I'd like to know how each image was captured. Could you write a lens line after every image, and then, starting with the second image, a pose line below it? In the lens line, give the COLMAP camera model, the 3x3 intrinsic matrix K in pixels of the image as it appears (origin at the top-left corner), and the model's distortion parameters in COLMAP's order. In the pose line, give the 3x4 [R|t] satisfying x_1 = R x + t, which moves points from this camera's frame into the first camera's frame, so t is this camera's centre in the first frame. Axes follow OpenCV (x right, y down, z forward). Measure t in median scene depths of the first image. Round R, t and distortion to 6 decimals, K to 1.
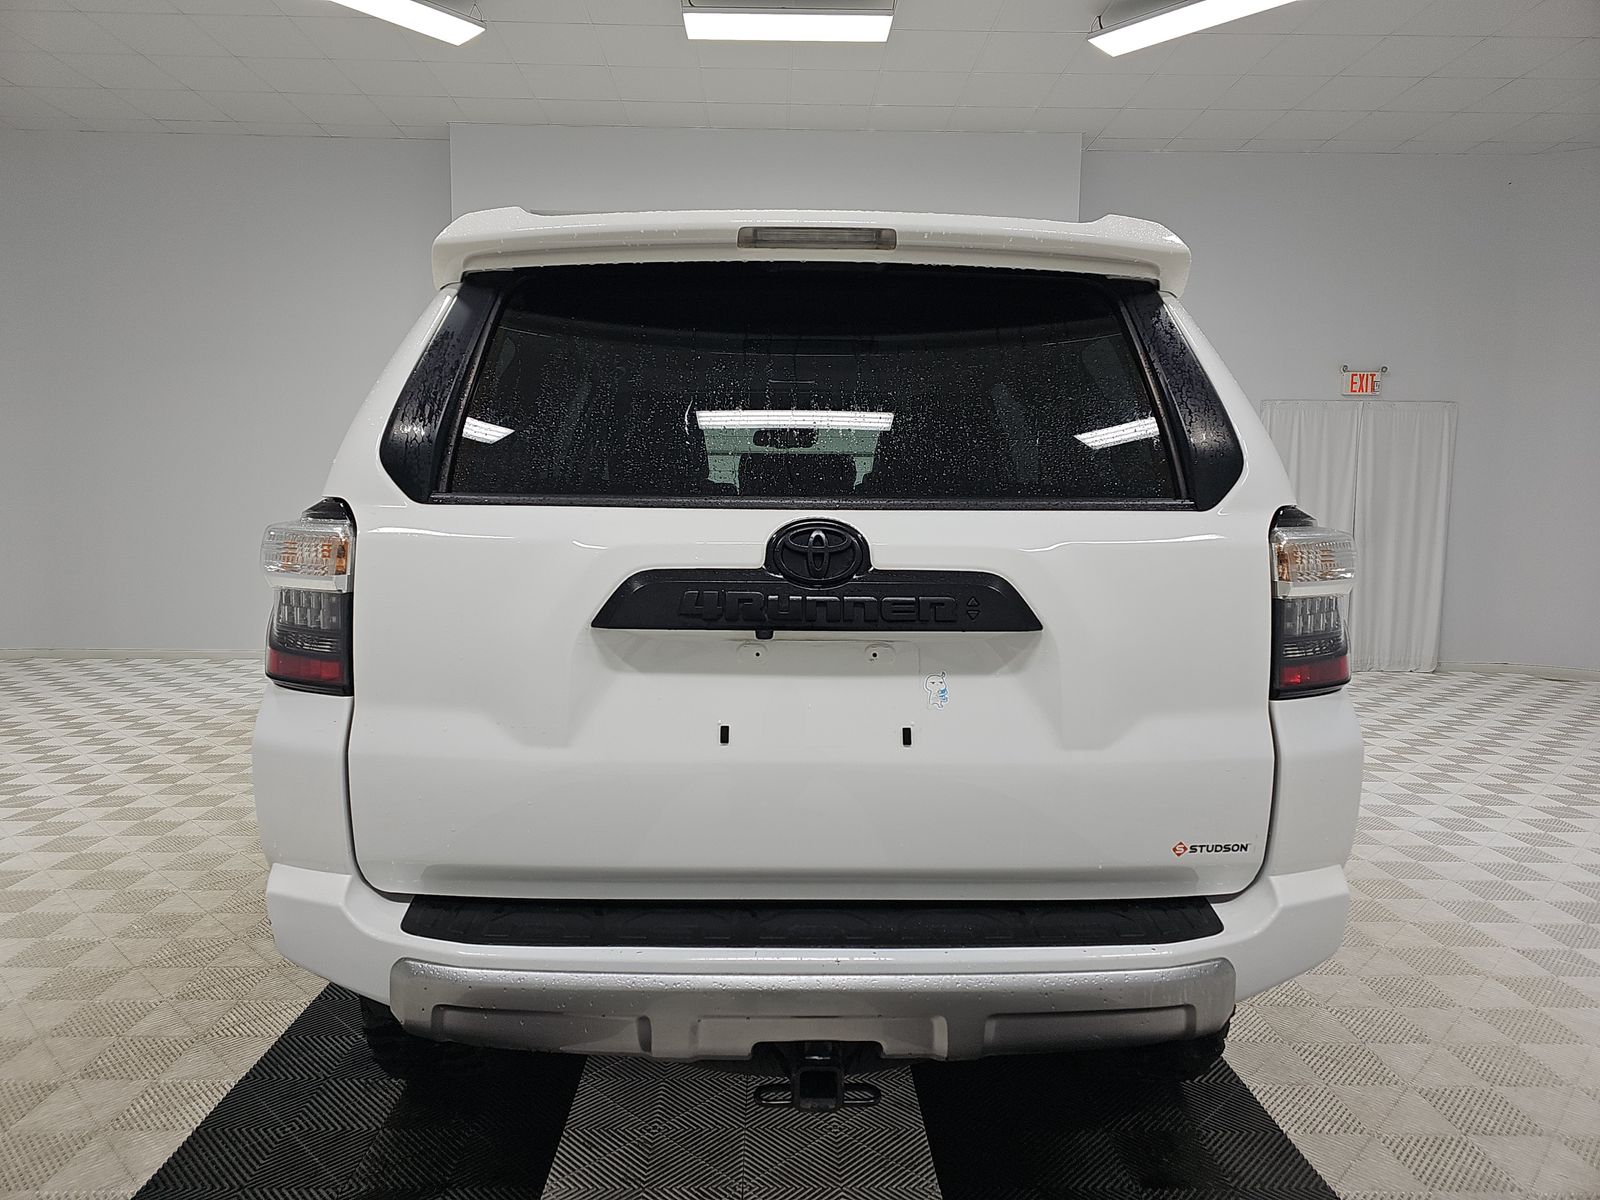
lens RADIAL K [[1051.8, 0, 799.8], [0, 1051.8, 635.6], [0, 0, 1]] dist [0.000536, 0.000667]
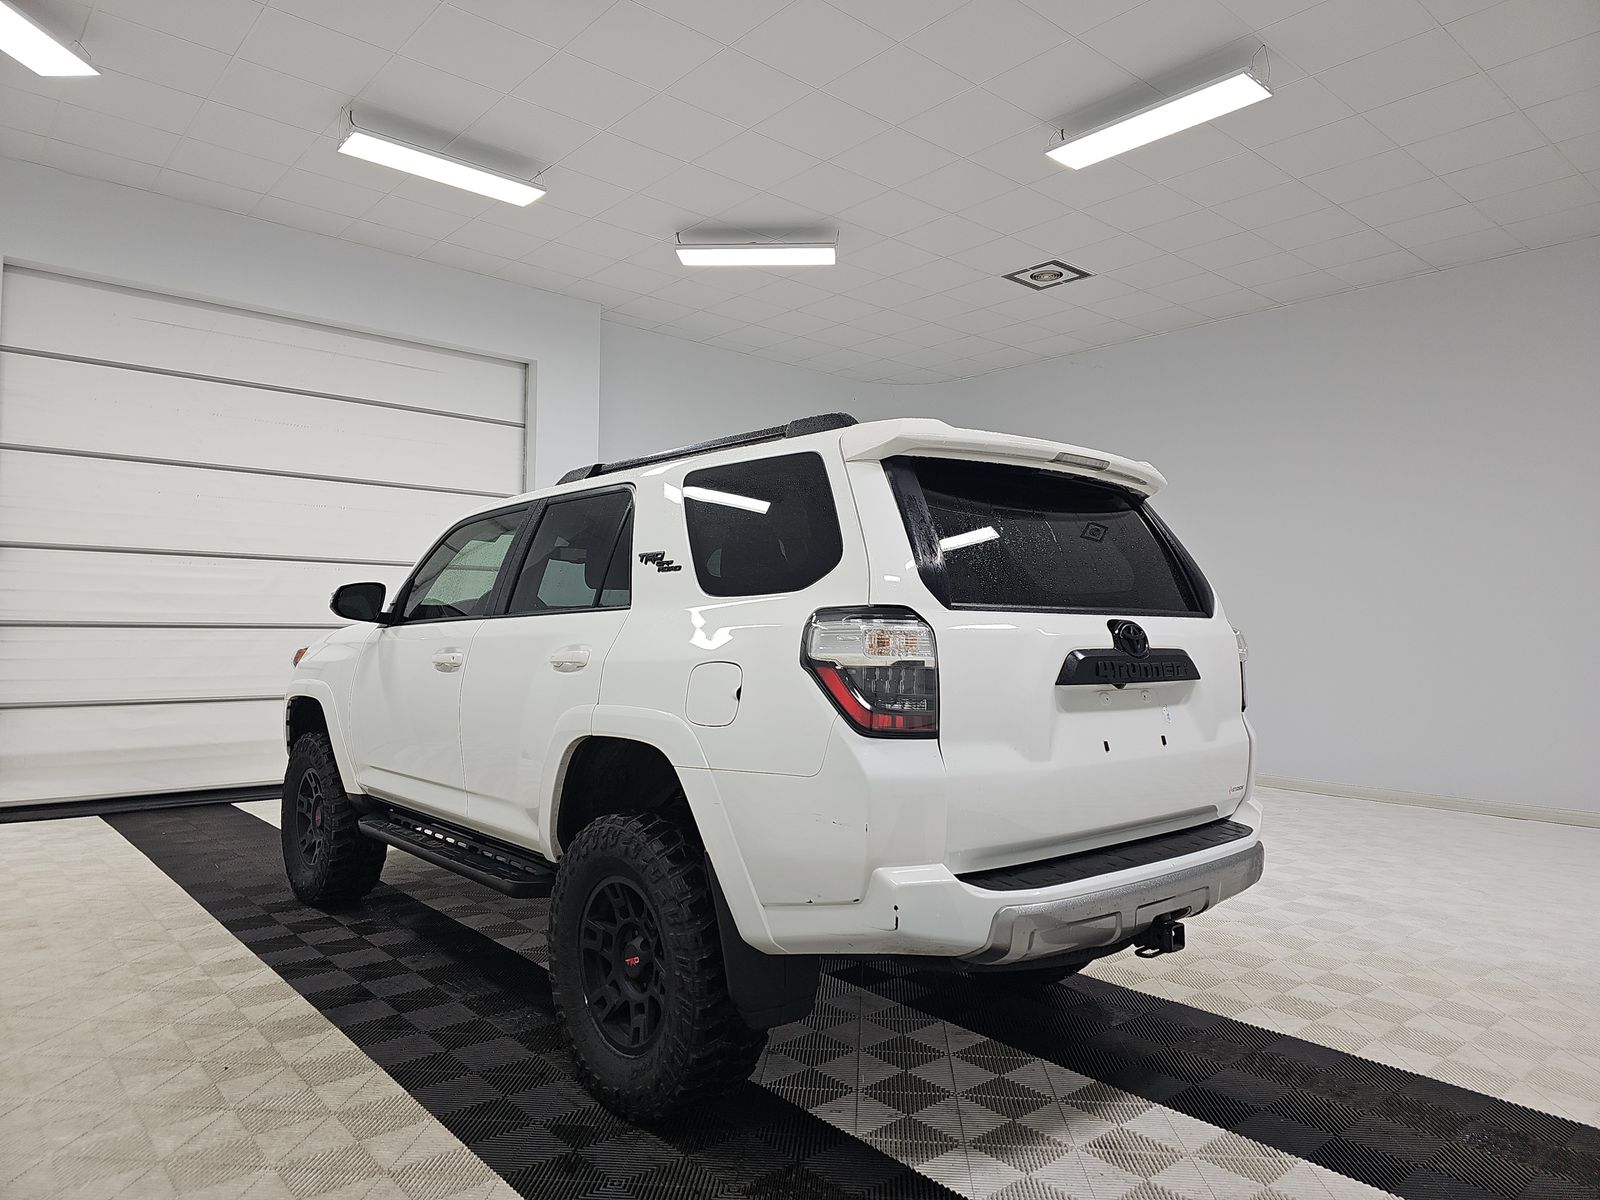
lens RADIAL K [[1063.6, 0, 800.0], [0, 1063.6, 600.0], [0, 0, 1]] dist [-0.007086, -0.002361]
pose [[0.773520, 0.017910, 0.633519, -1.518776], [0.059658, 0.993105, -0.100917, 0.002682], [-0.630958, 0.115856, 0.767117, -0.040040]]
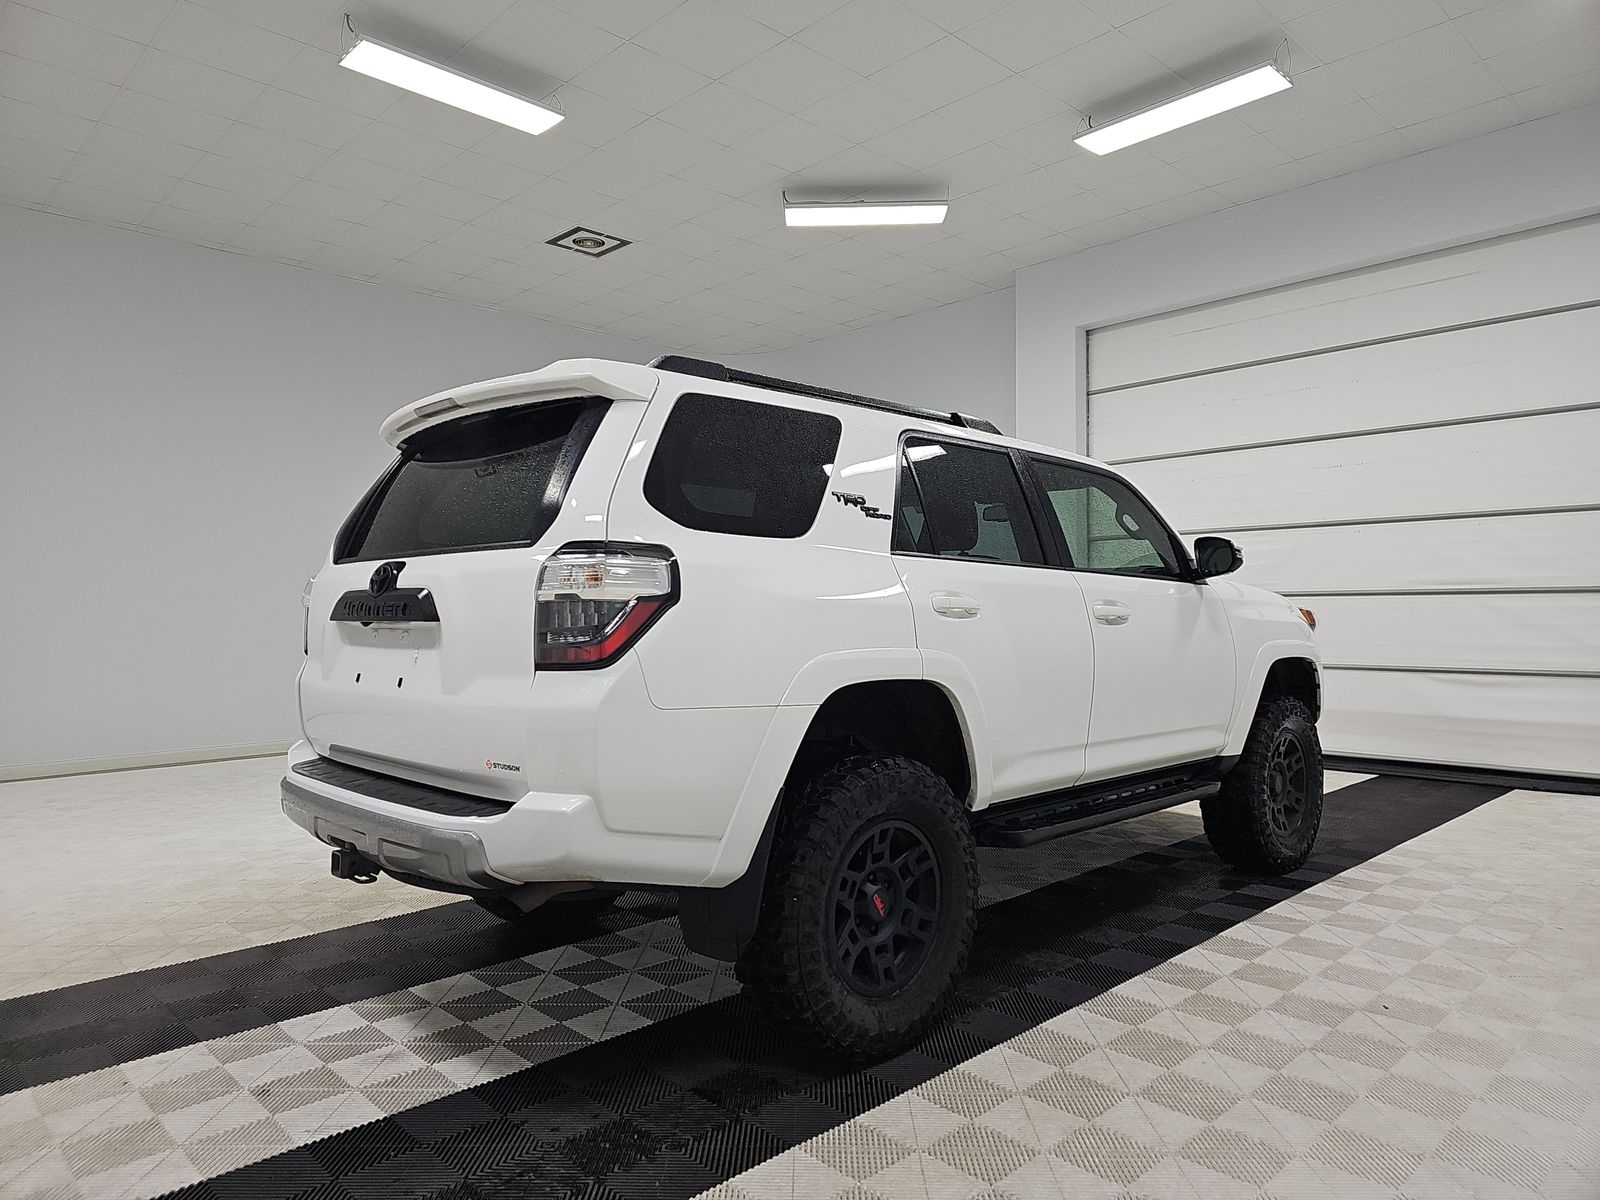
lens RADIAL K [[1056.1, 0, 847.1], [0, 1056.1, 598.0], [0, 0, 1]] dist [0.049590, 0.001981]
pose [[0.691243, -0.023578, -0.722238, 1.936697], [-0.060691, 0.994042, -0.090537, 0.071305], [0.720069, 0.106417, 0.685694, 0.287278]]
